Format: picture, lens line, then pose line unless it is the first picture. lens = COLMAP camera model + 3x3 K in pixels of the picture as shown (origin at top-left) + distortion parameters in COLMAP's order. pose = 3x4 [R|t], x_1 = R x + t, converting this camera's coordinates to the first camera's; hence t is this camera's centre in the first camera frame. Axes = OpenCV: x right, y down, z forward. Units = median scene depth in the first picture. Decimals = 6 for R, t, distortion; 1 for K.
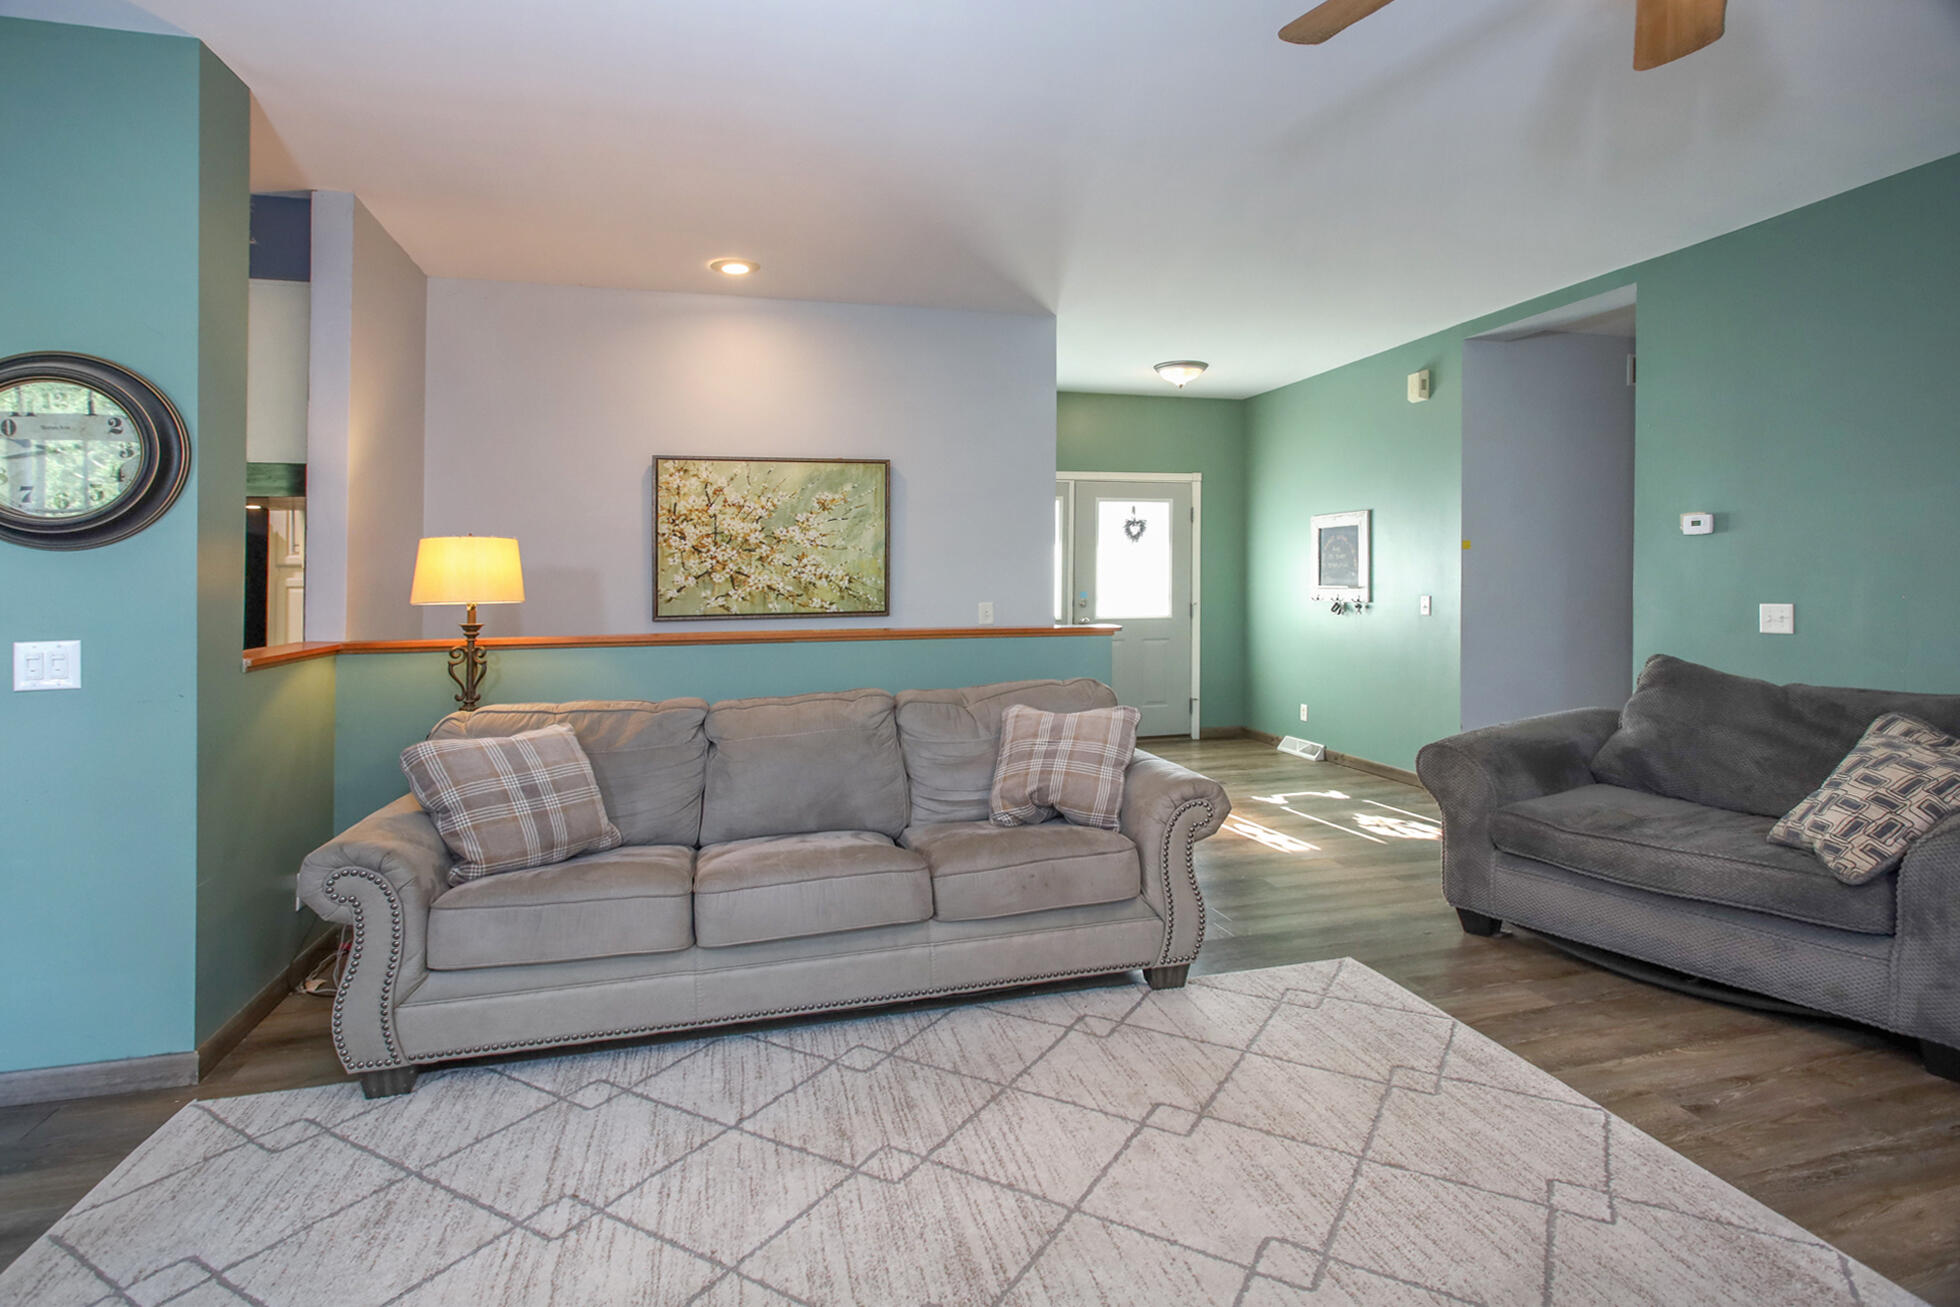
lens RADIAL K [[1041.1, 0, 991.0], [0, 1041.1, 574.2], [0, 0, 1]] dist [-0.004494, -0.000664]
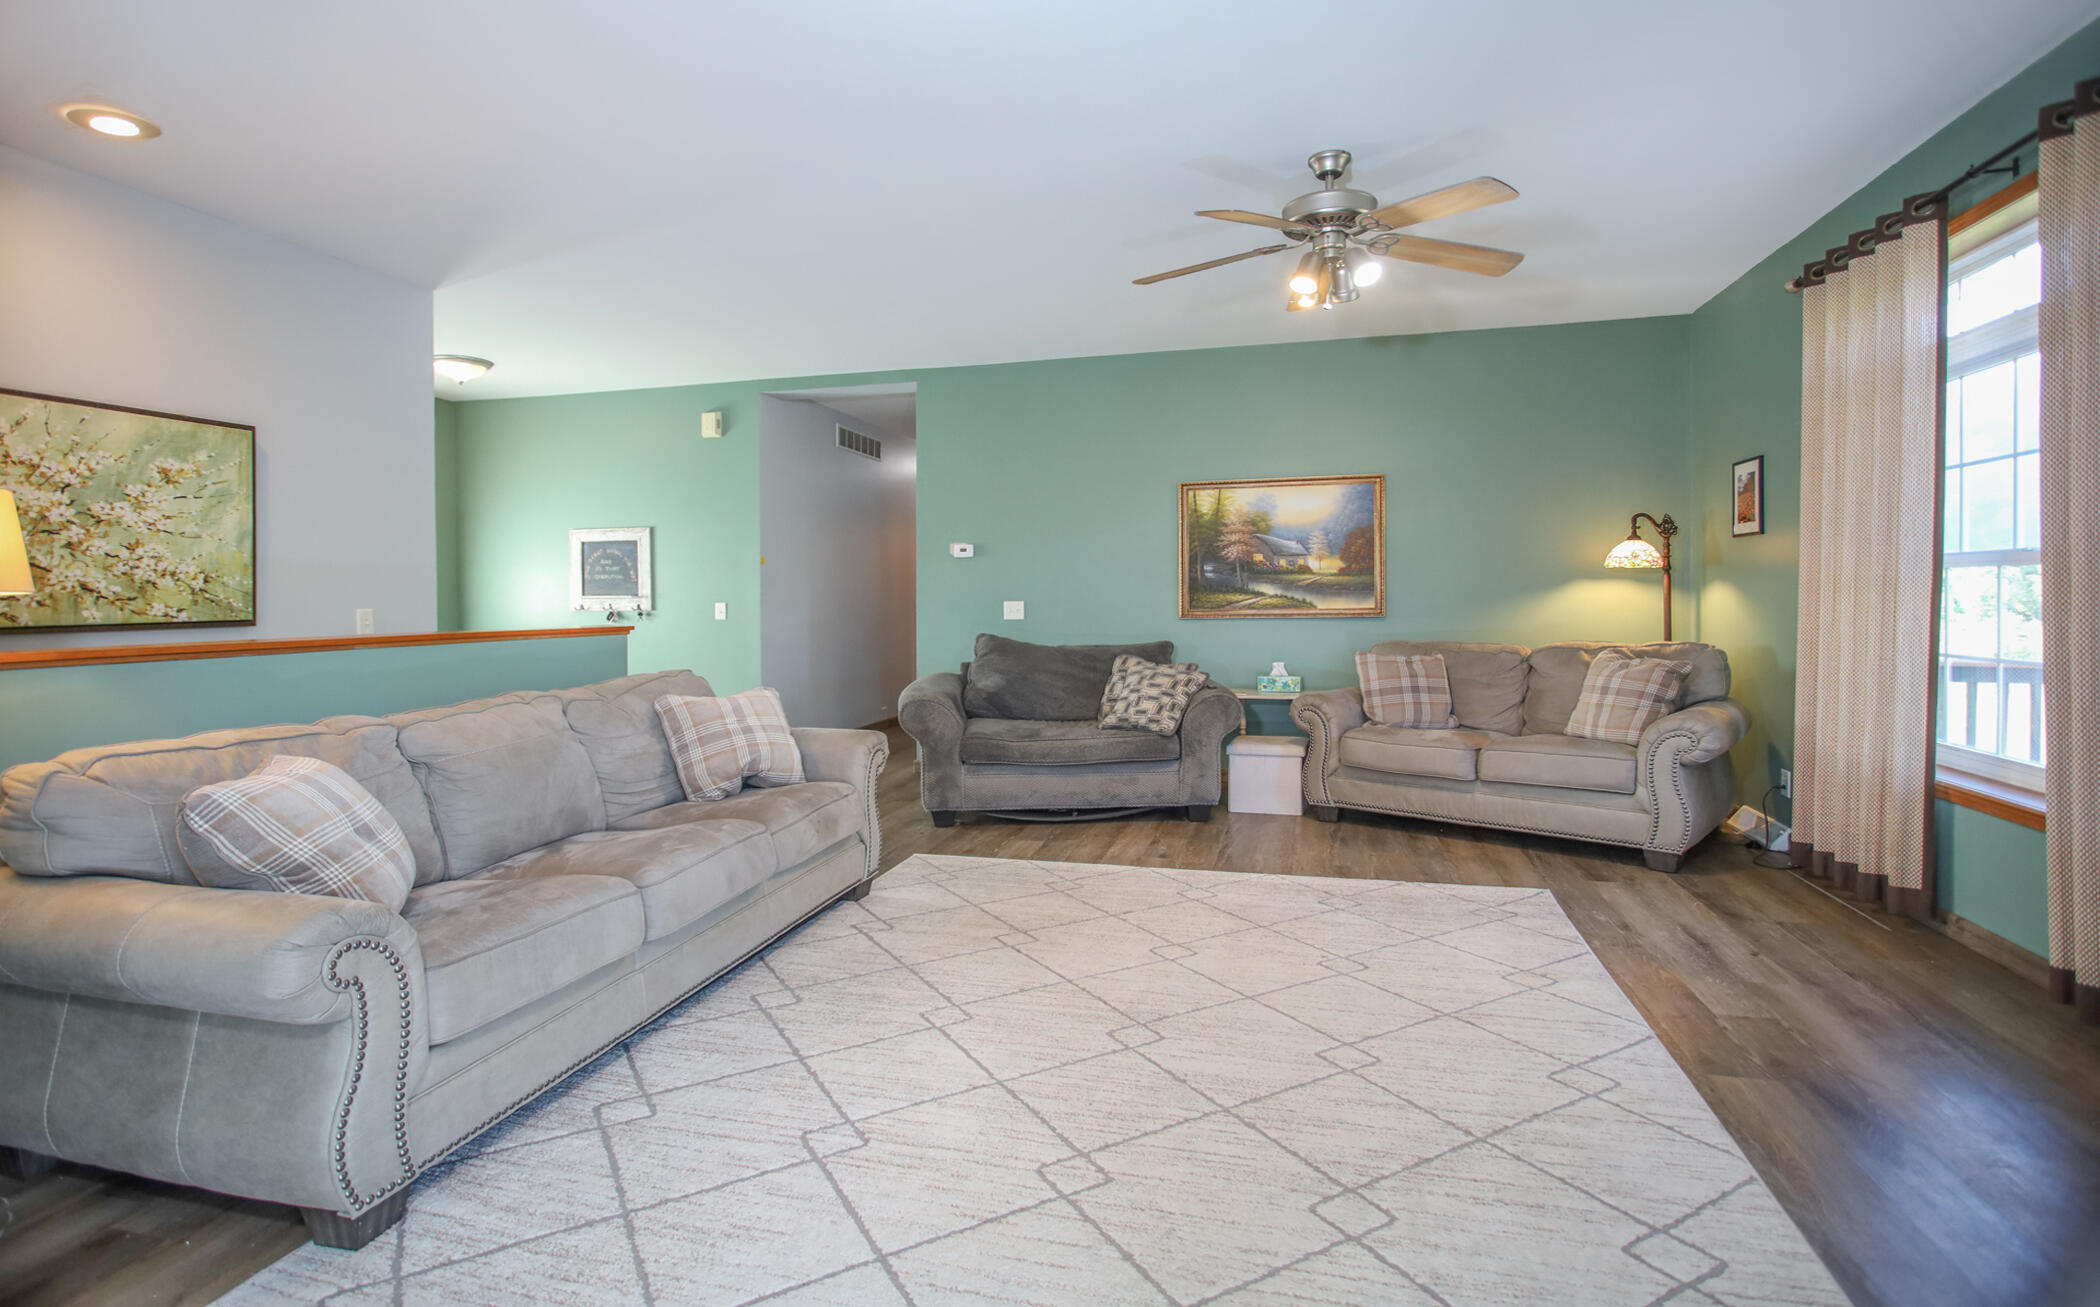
lens RADIAL K [[1060.1, 0, 1007.2], [0, 1060.1, 614.9], [0, 0, 1]] dist [-0.005380, -0.000573]
pose [[0.515342, -0.009581, 0.856931, -0.499318], [-0.001199, 0.999928, 0.011901, 0.022100], [-0.856984, -0.007160, 0.515294, 0.109417]]
